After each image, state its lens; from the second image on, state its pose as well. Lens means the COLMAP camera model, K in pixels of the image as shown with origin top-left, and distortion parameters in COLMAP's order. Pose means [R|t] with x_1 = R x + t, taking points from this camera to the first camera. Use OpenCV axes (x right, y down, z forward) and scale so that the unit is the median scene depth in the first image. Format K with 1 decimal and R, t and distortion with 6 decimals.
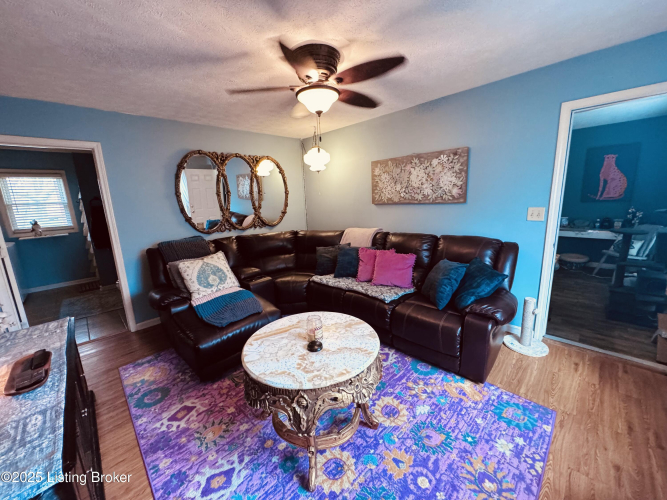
lens RADIAL K [[265.3, 0, 334.2], [0, 265.3, 249.3], [0, 0, 1]] dist [-0.000919, -0.000088]
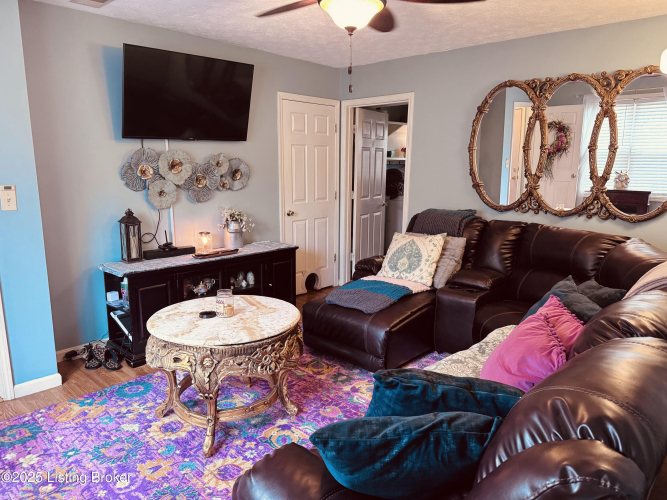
lens RADIAL K [[463.0, 0, 333.5], [0, 463.0, 250.0], [0, 0, 1]] dist [0.099447, -0.131027]
pose [[0.042840, 0.231993, -0.971774, 1.383354], [-0.206425, 0.953734, 0.218587, -0.289307], [0.977524, 0.191234, 0.088747, 1.125995]]
